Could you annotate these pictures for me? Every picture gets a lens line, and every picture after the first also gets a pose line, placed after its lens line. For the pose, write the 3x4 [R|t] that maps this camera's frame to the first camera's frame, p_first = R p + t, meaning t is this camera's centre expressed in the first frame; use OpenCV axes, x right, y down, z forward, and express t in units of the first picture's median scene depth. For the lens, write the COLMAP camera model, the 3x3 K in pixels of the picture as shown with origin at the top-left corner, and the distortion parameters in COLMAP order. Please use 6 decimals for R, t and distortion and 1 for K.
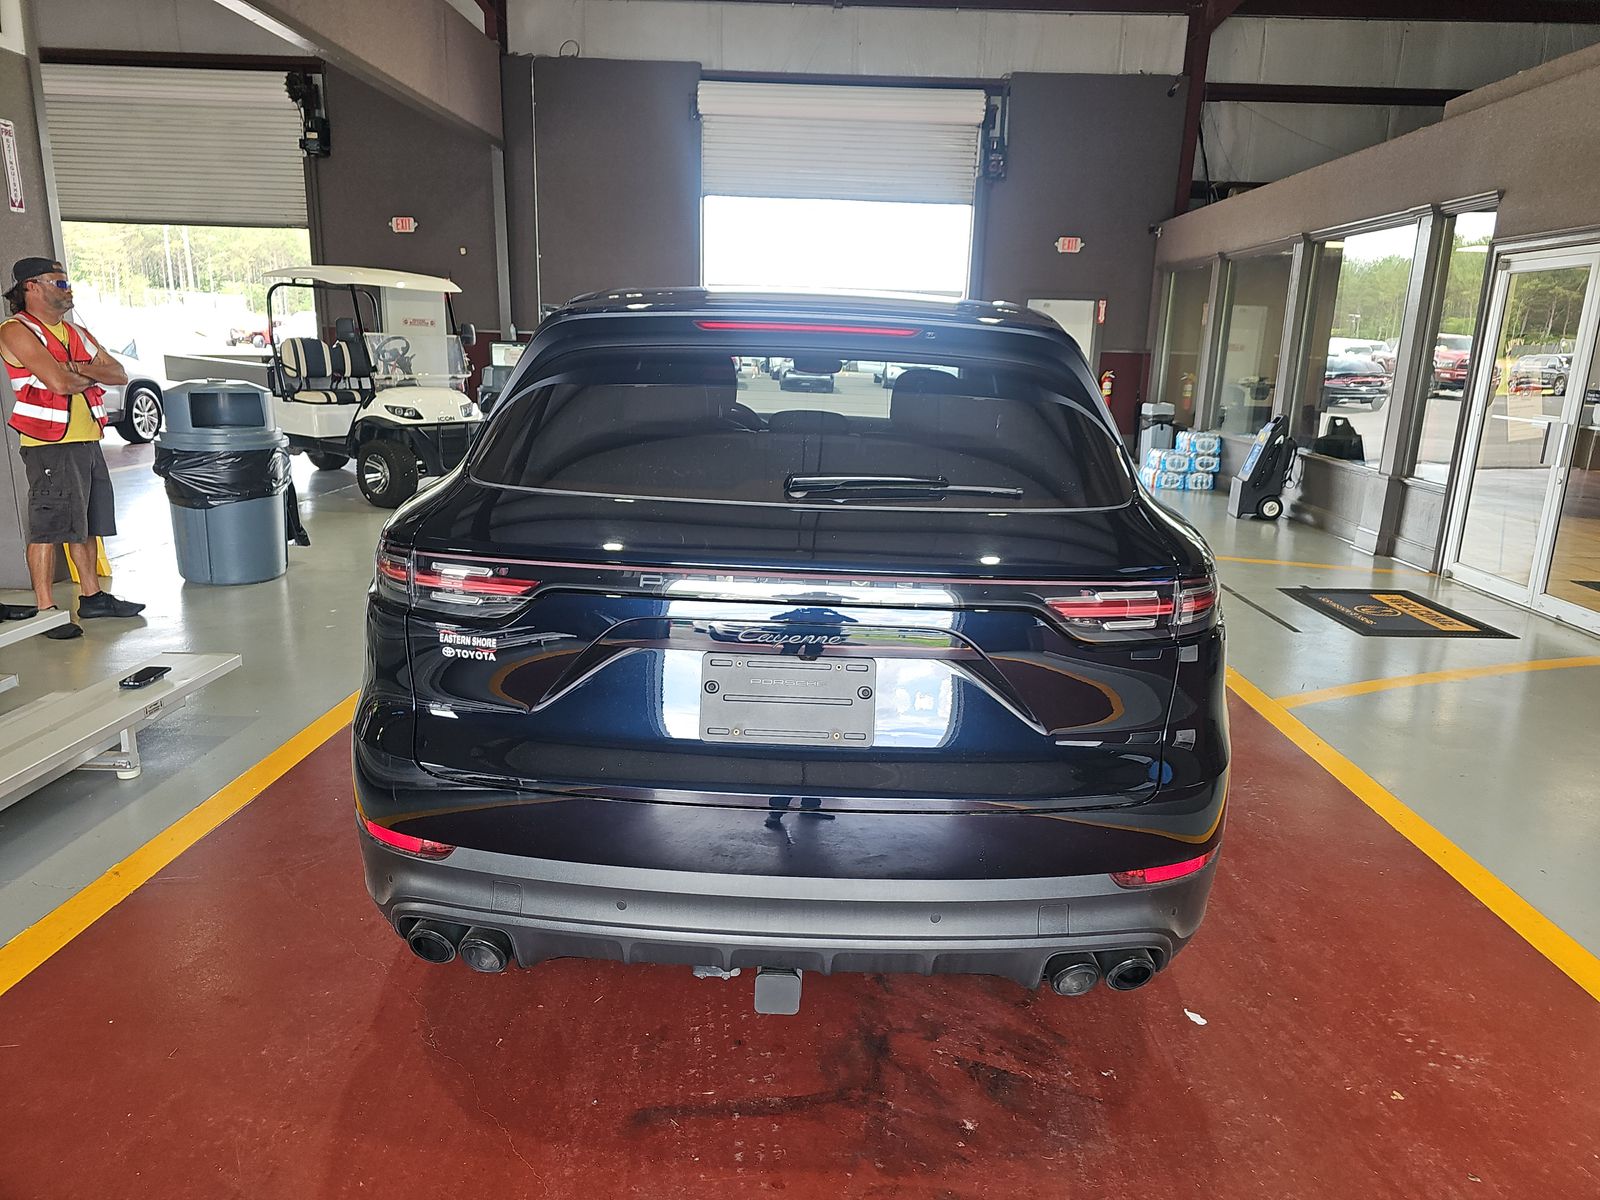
lens RADIAL K [[1024.8, 0, 798.7], [0, 1024.8, 584.2], [0, 0, 1]] dist [0.014579, -0.012465]
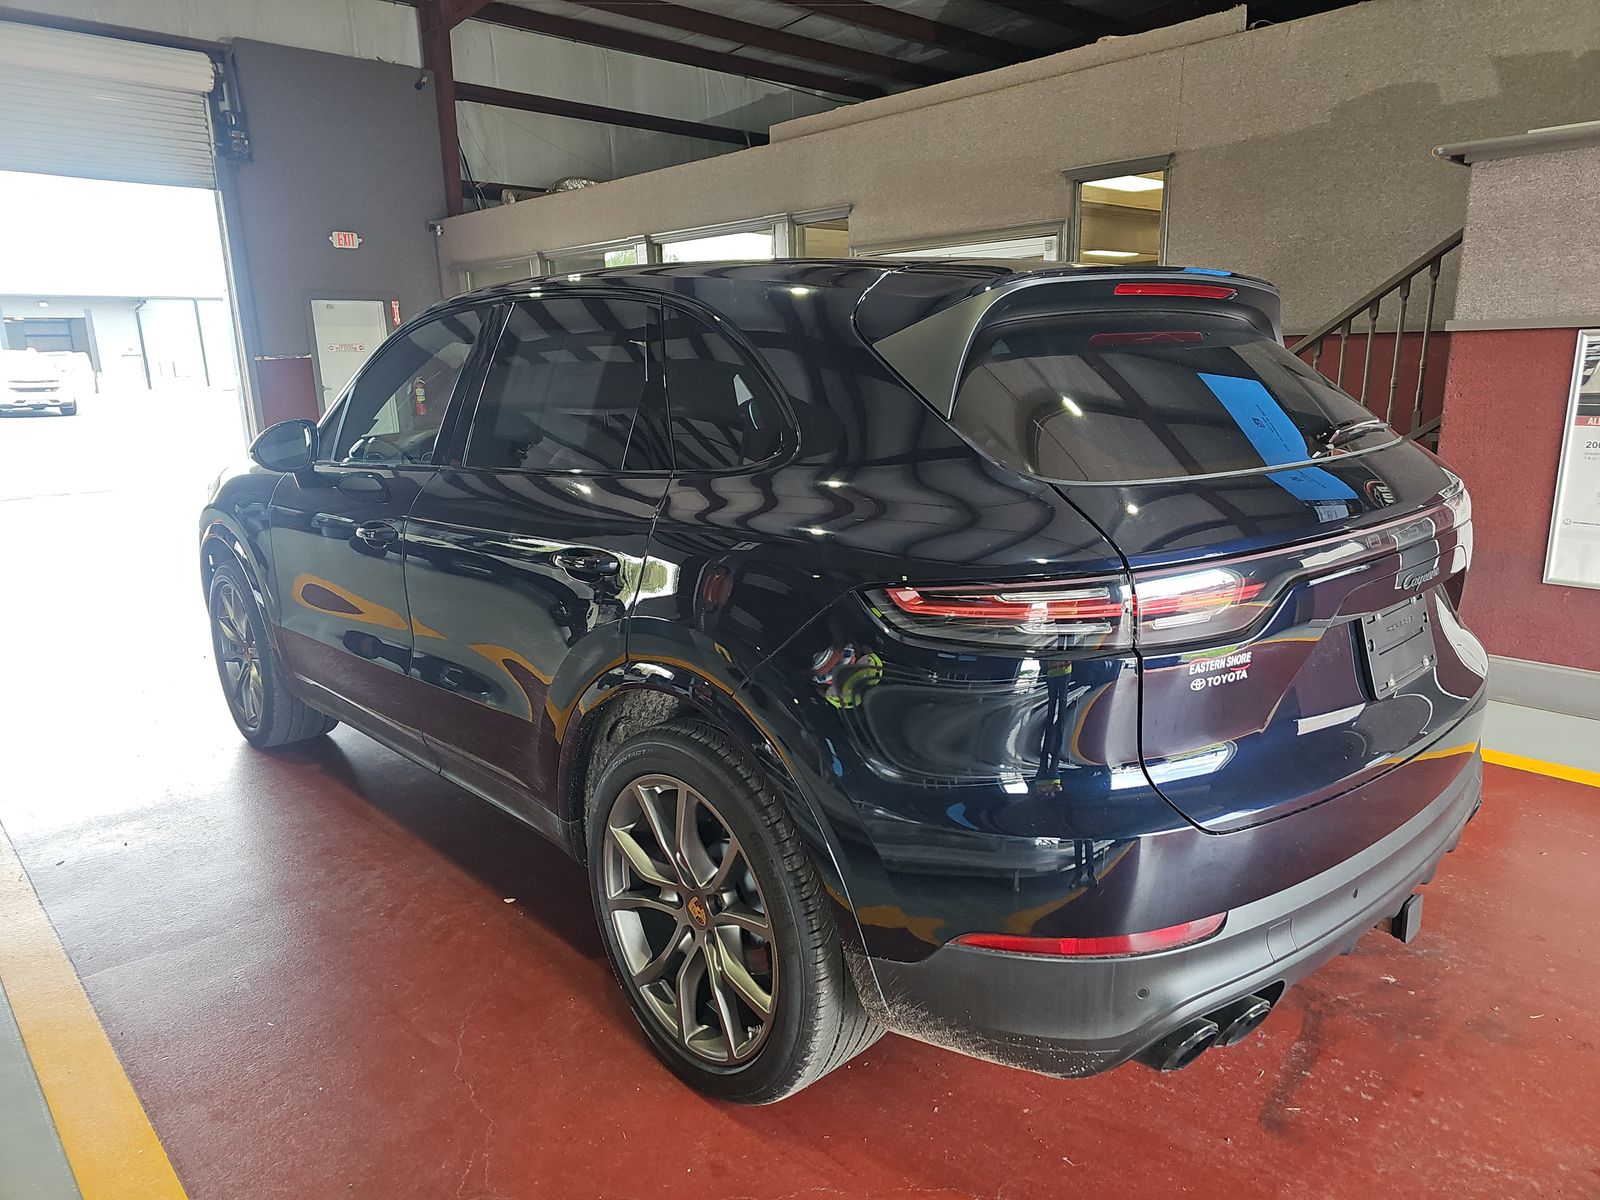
lens RADIAL K [[1024.8, 0, 803.0], [0, 1024.8, 608.4], [0, 0, 1]] dist [0.014579, -0.012465]
pose [[0.723859, -0.203337, 0.659304, -0.116285], [0.192301, 0.977178, 0.090243, -0.013380], [-0.662607, 0.061462, 0.746441, 0.064256]]
